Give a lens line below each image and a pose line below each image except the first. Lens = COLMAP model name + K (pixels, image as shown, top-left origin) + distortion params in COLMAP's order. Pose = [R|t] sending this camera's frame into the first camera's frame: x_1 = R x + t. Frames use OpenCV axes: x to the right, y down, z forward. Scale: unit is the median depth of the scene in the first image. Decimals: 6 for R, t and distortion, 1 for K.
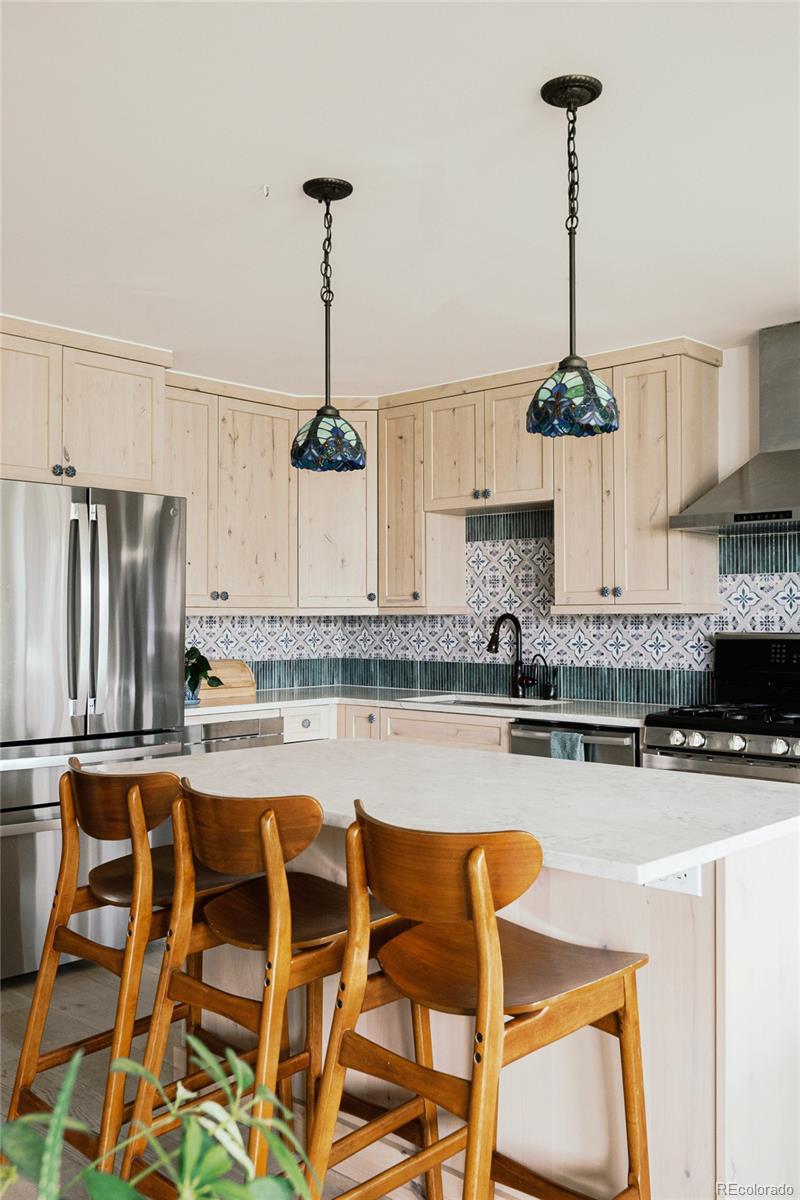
lens RADIAL K [[1087.3, 0, 405.6], [0, 1087.3, 606.7], [0, 0, 1]] dist [-0.006165, -0.001799]
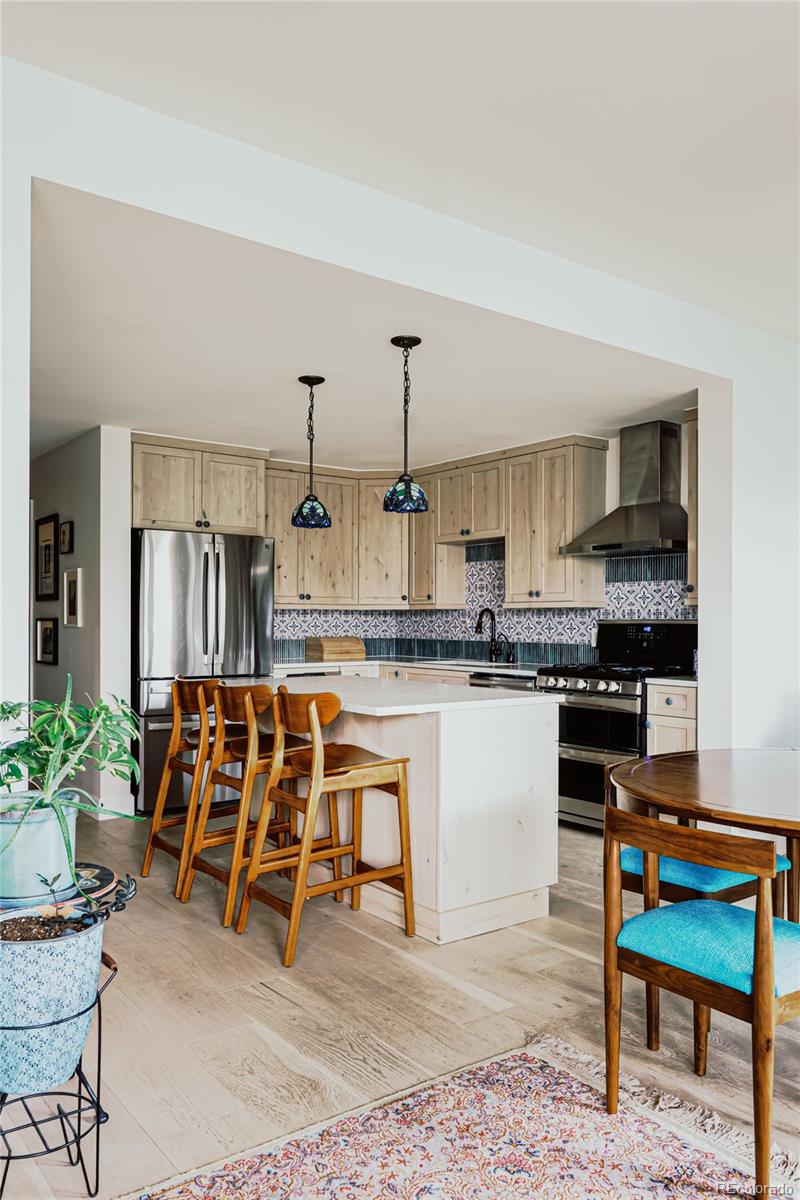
lens RADIAL K [[885.7, 0, 399.9], [0, 885.7, 620.6], [0, 0, 1]] dist [-0.003224, -0.001859]
pose [[0.986068, 0.004515, -0.166283, 0.203331], [-0.002663, 0.999932, 0.011358, 0.010745], [0.166323, -0.010757, 0.986013, -0.301720]]
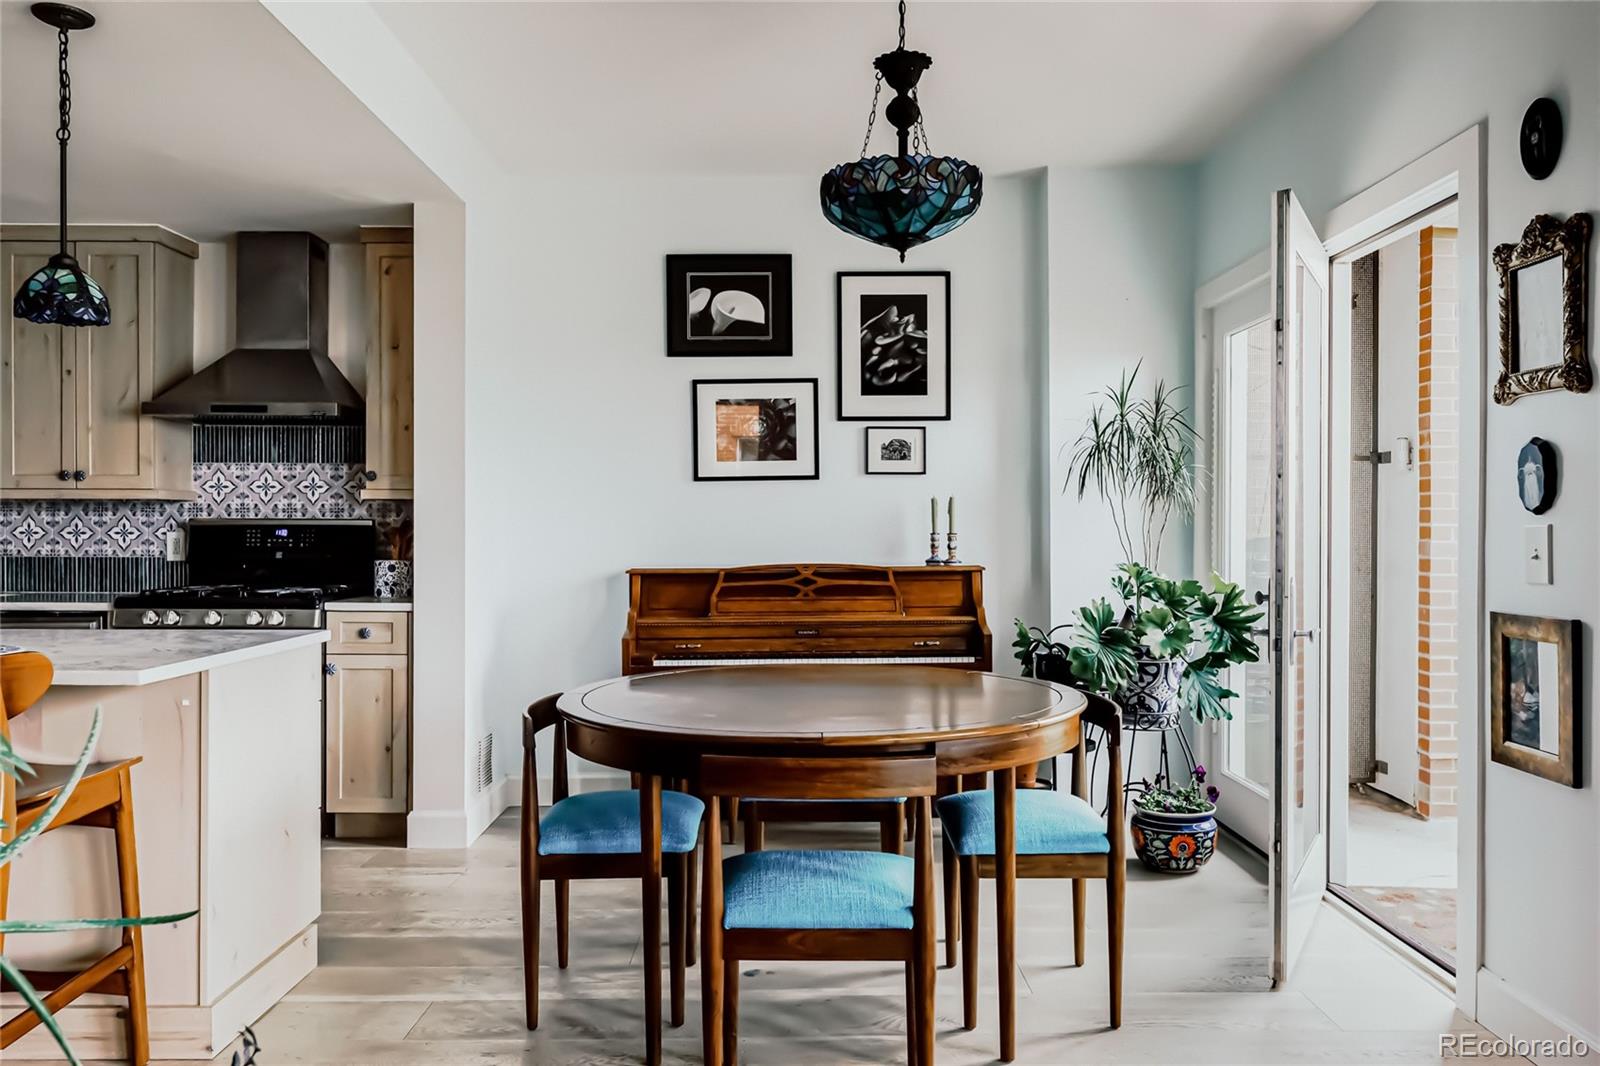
lens RADIAL K [[1199.3, 0, 806.9], [0, 1199.3, 530.9], [0, 0, 1]] dist [0.003809, -0.002574]
pose [[0.723460, 0.002133, 0.690363, -0.071161], [-0.012191, 0.999879, 0.009687, 0.016283], [-0.690259, -0.015424, 0.723398, -0.209398]]
